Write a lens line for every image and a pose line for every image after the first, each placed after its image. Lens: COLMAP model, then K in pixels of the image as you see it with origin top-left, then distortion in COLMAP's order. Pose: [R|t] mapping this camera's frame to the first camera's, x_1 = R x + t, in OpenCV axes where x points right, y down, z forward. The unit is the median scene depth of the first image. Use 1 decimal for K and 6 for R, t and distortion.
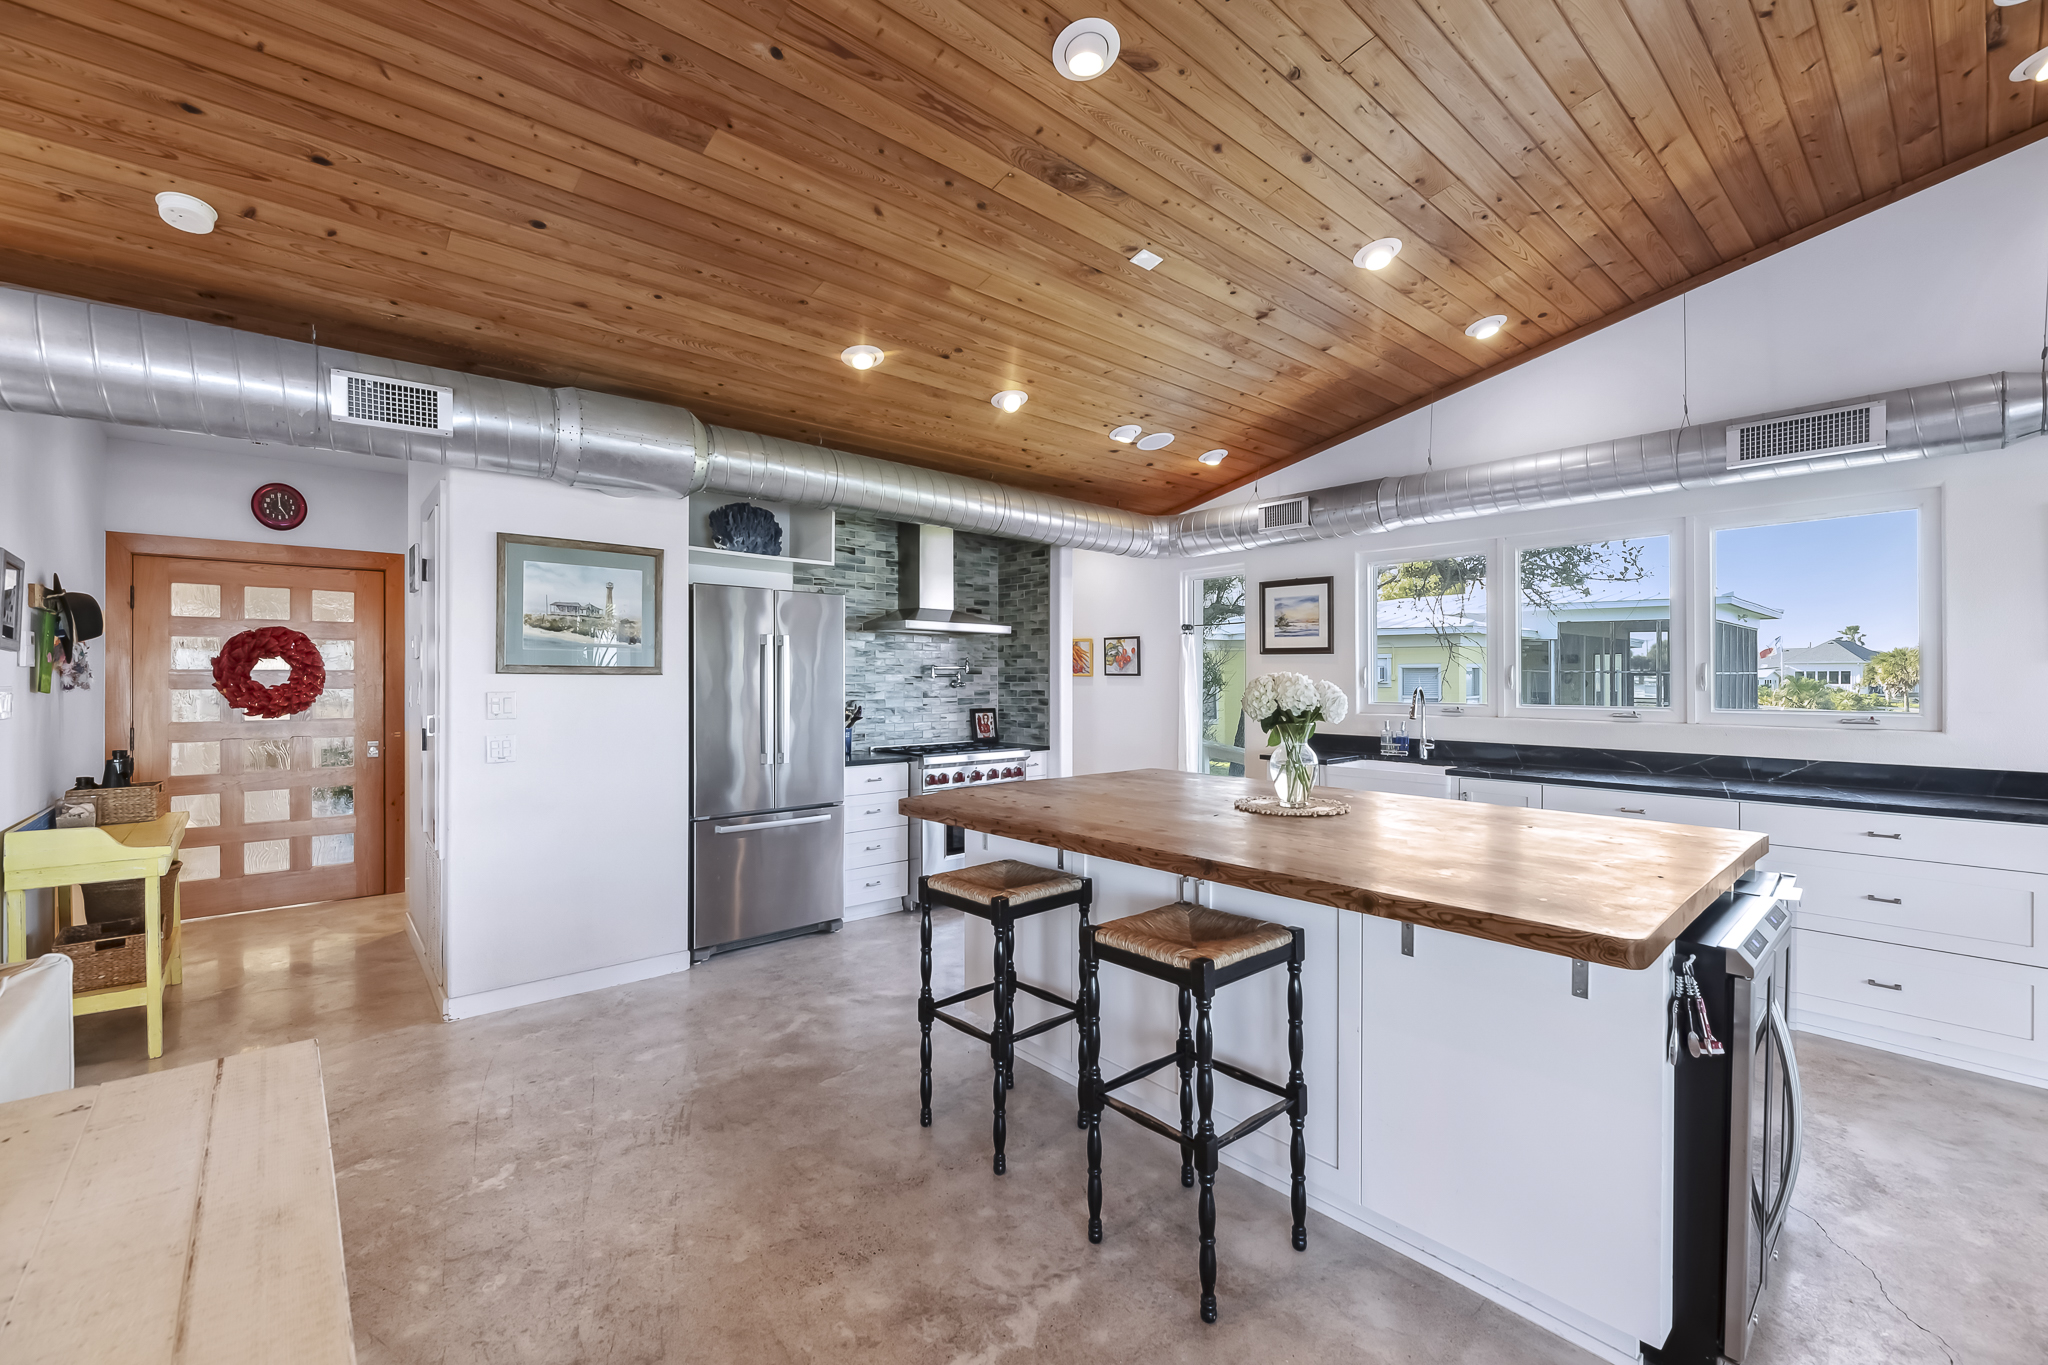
lens RADIAL K [[985.9, 0, 1055.9], [0, 985.9, 663.0], [0, 0, 1]] dist [-0.029934, 0.002366]
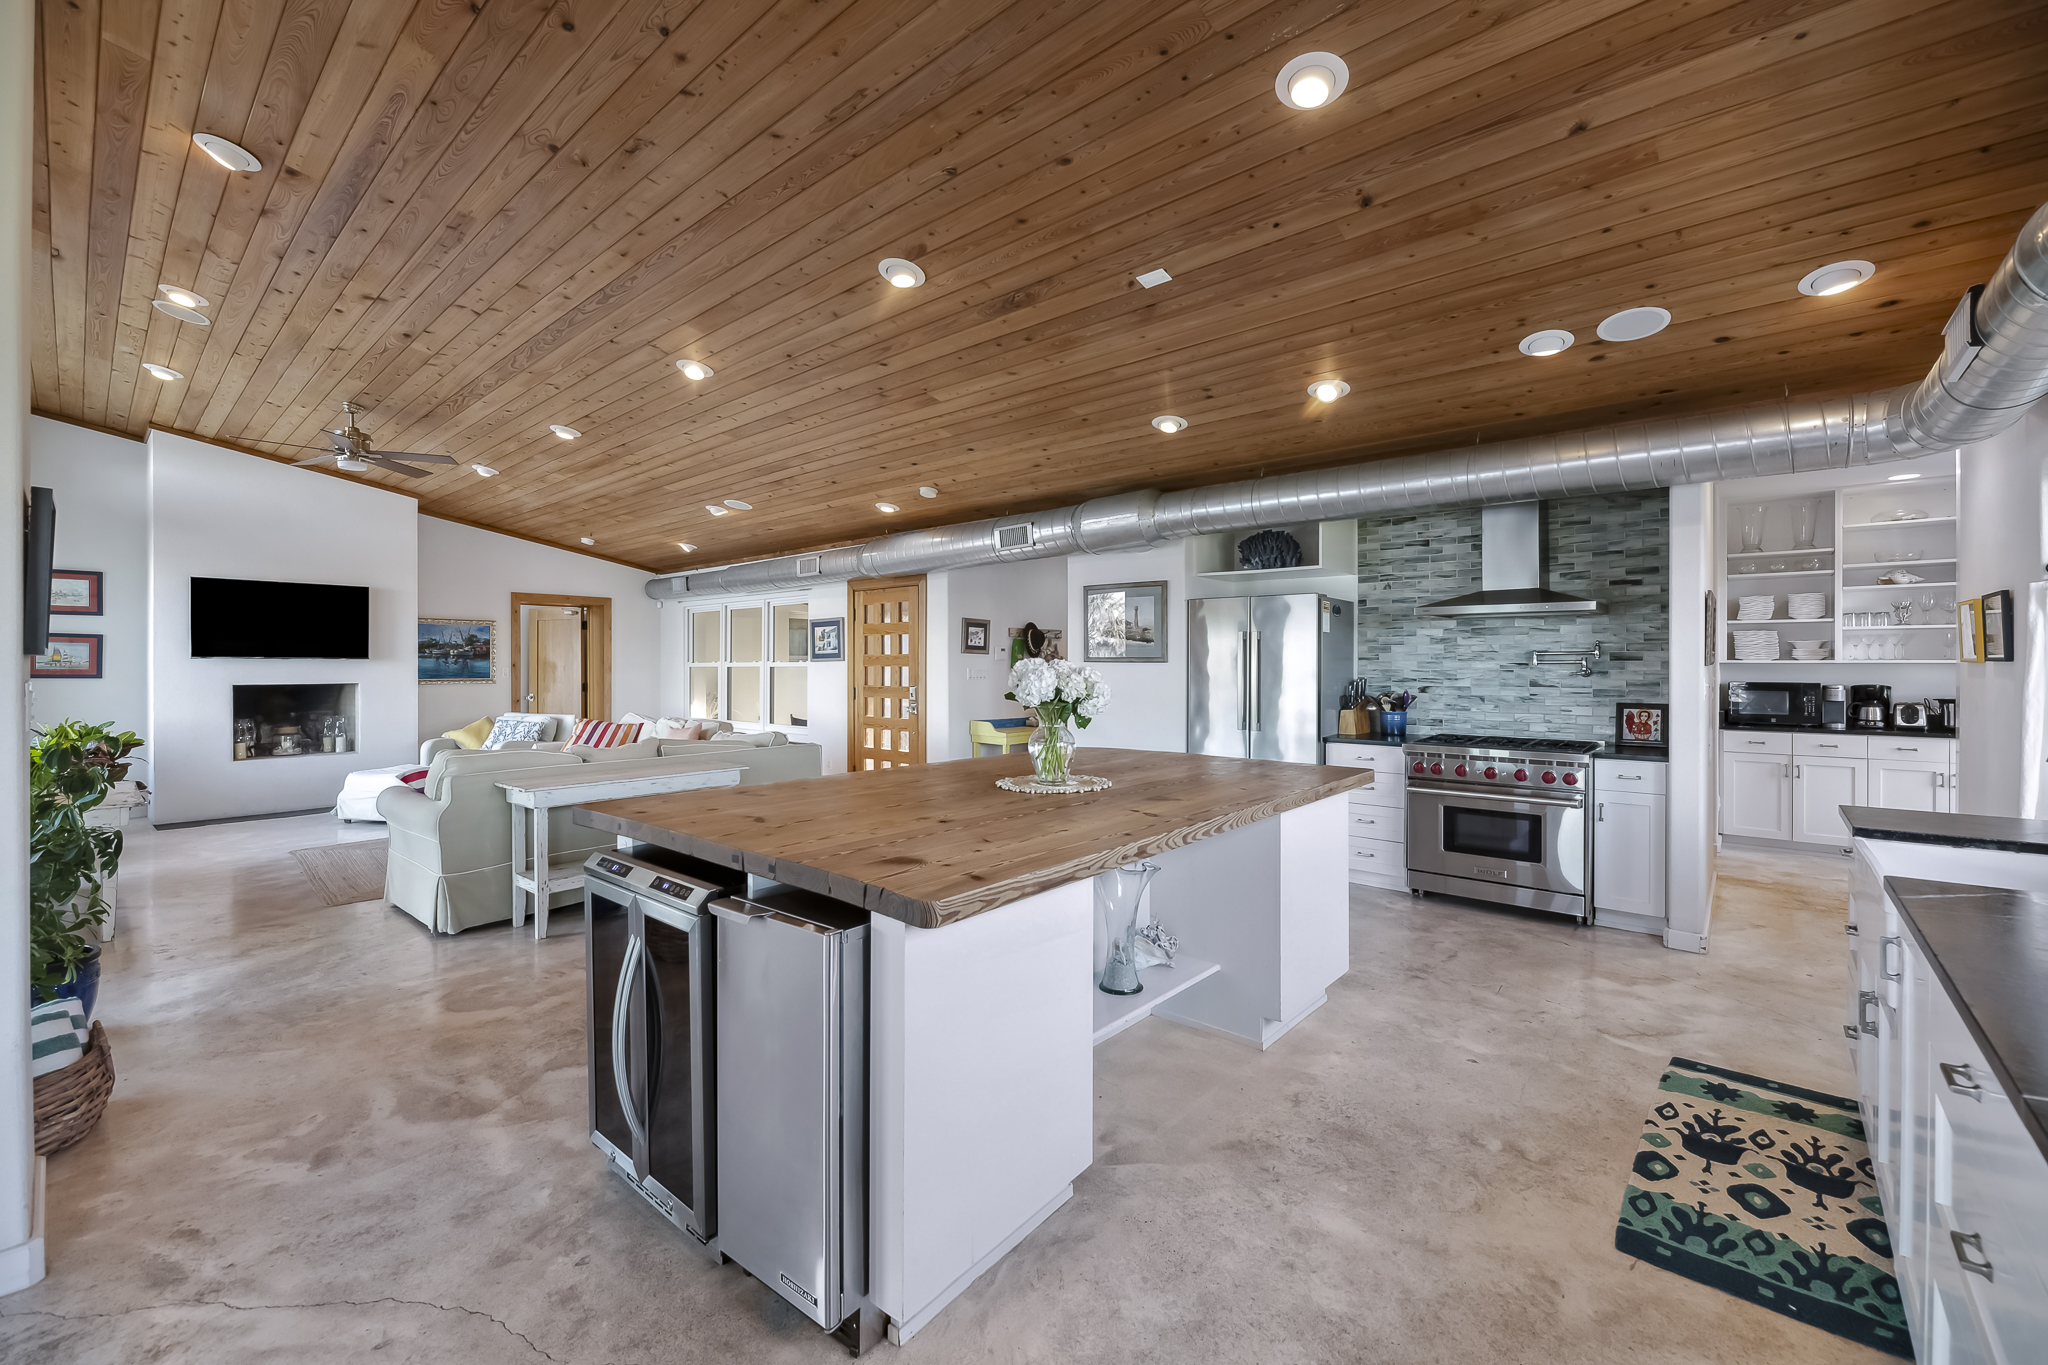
lens RADIAL K [[832.0, 0, 1038.5], [0, 832.0, 668.4], [0, 0, 1]] dist [-0.002378, -0.001994]
pose [[0.040791, 0.000454, -0.999168, 0.736307], [0.012054, 0.999927, 0.000946, 0.014508], [0.999095, -0.012083, 0.040783, 0.617099]]
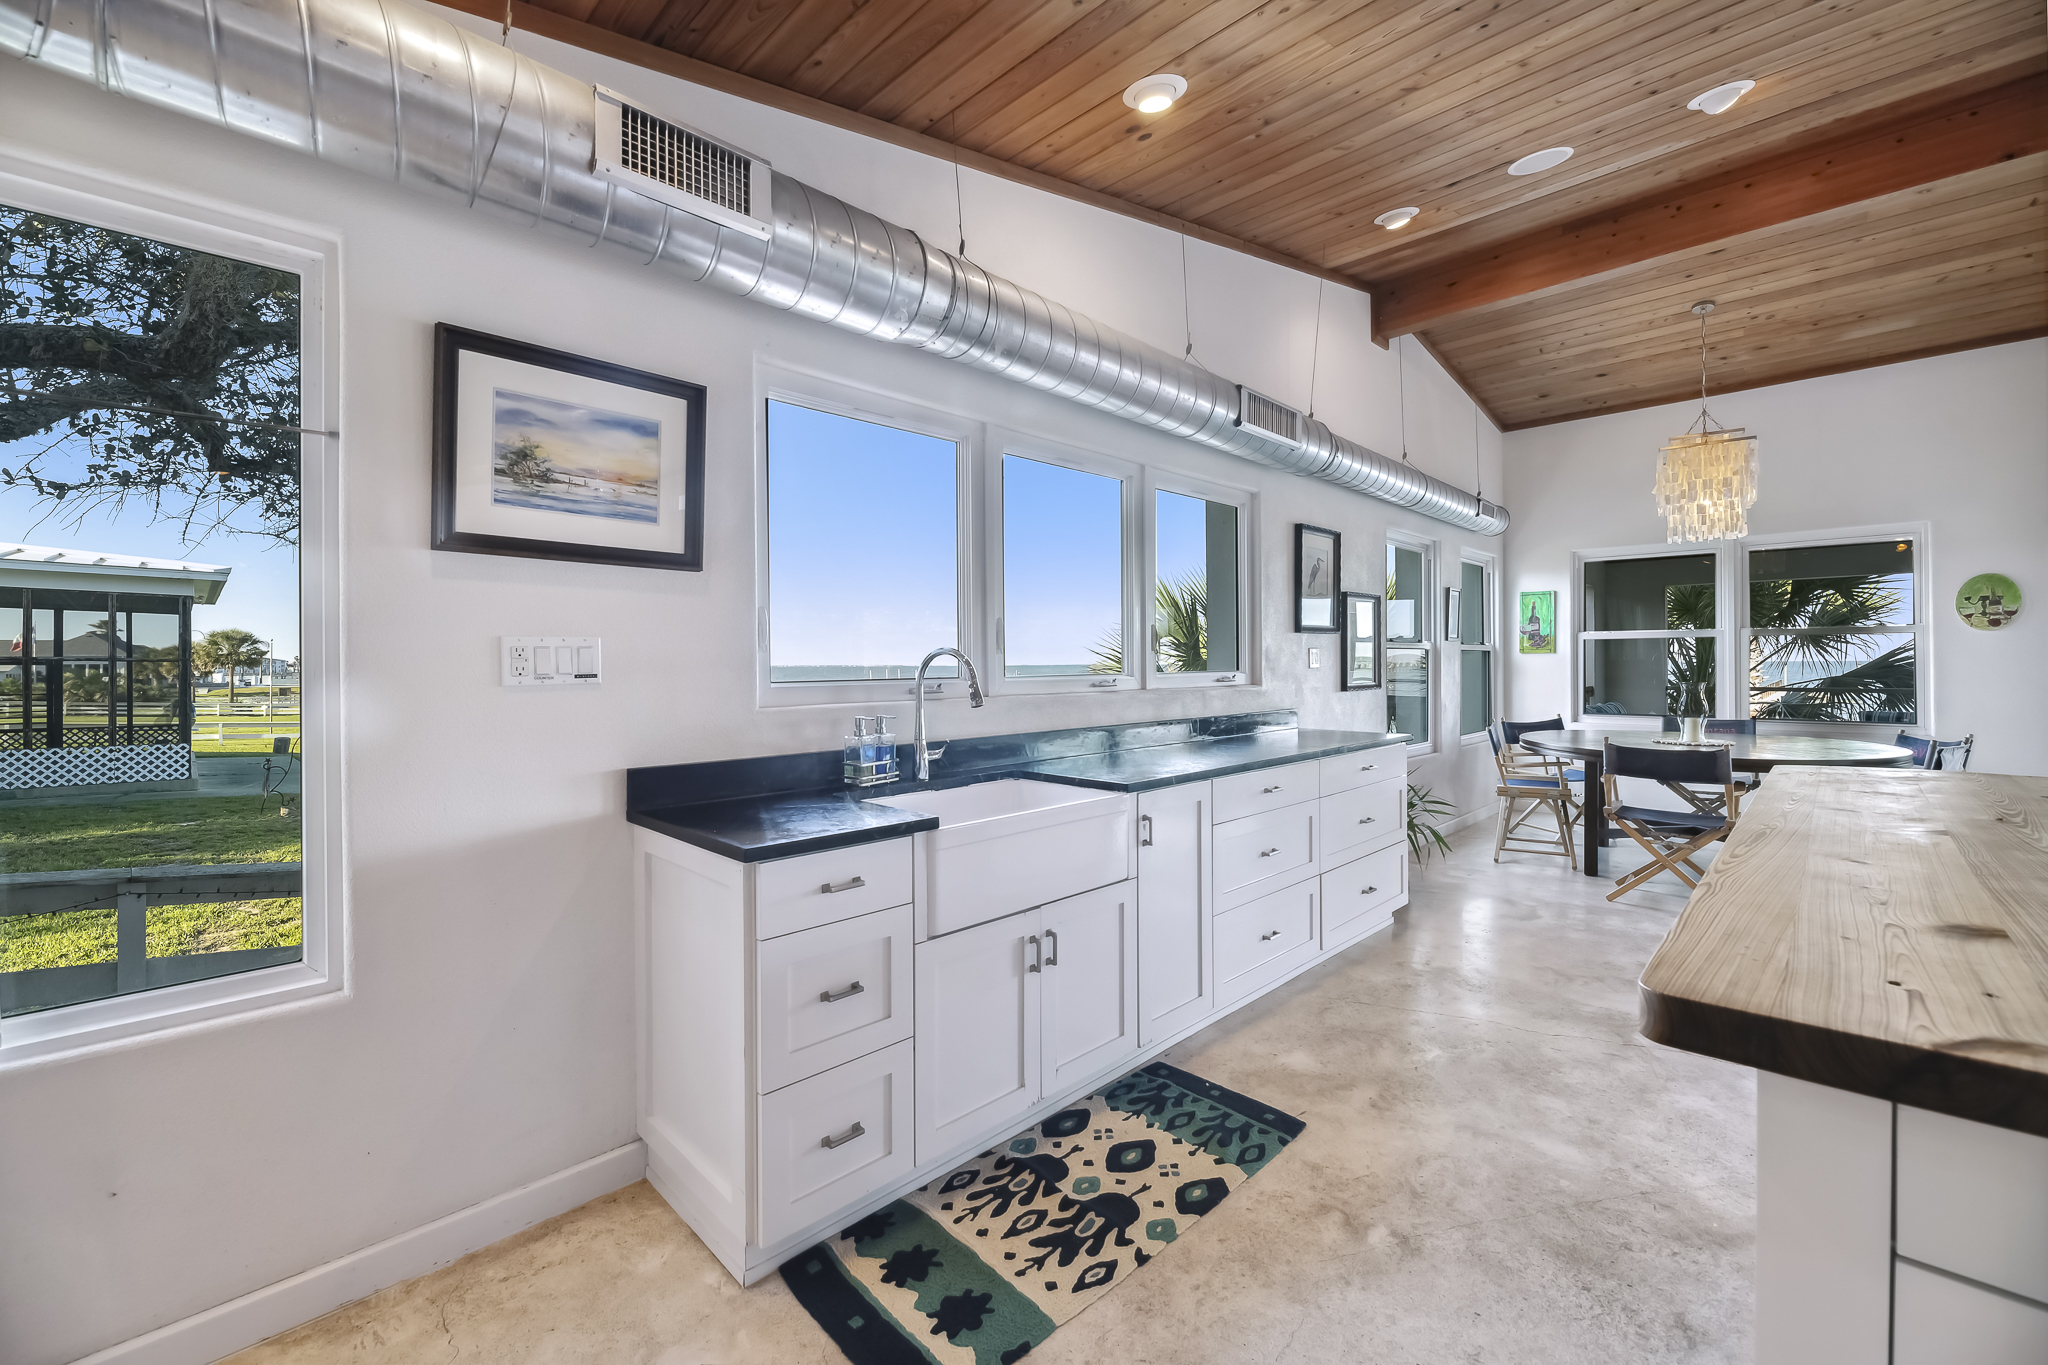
lens RADIAL K [[832.0, 0, 1036.3], [0, 832.0, 662.1], [0, 0, 1]] dist [-0.002378, -0.001994]
pose [[0.031842, -0.001039, 0.999492, -0.026928], [-0.004700, 0.999988, 0.001189, 0.034485], [-0.999482, -0.004736, 0.031837, 0.998215]]
